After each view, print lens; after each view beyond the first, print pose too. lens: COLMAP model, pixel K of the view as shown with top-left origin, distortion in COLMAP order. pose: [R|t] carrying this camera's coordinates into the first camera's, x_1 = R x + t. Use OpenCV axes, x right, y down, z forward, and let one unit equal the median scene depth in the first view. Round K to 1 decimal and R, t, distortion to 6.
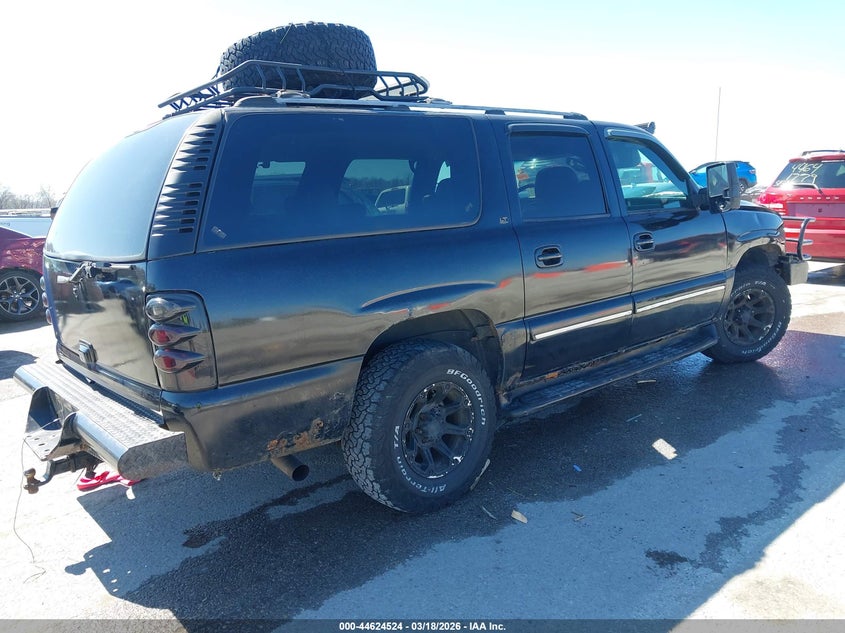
lens RADIAL K [[686.9, 0, 422.5], [0, 686.9, 316.5], [0, 0, 1]] dist [0.000056, -0.012260]
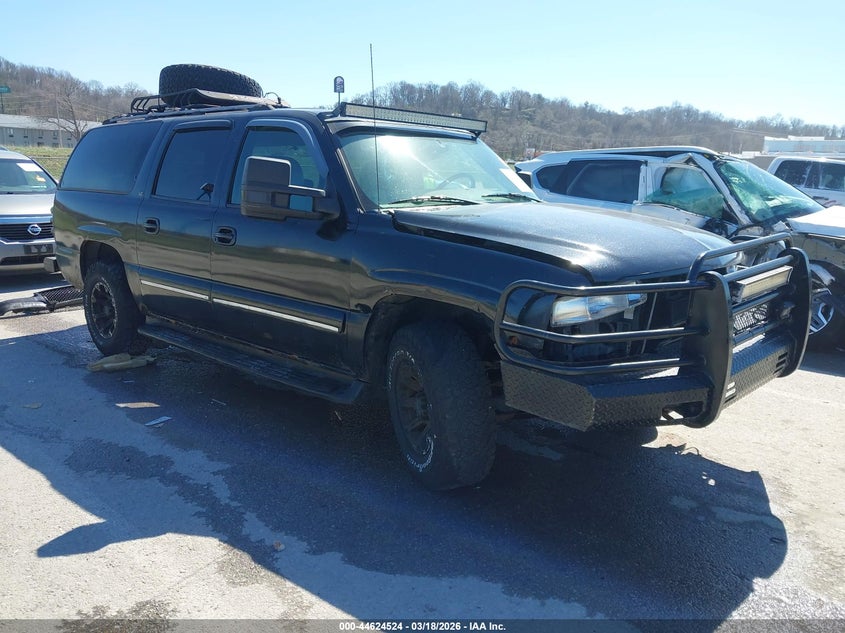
lens RADIAL K [[686.9, 0, 422.5], [0, 686.9, 316.5], [0, 0, 1]] dist [0.000056, -0.012260]
pose [[0.121995, 0.259935, -0.957889, 1.458303], [-0.206850, 0.950565, 0.231603, -0.313080], [0.970737, 0.169884, 0.169732, 1.220841]]
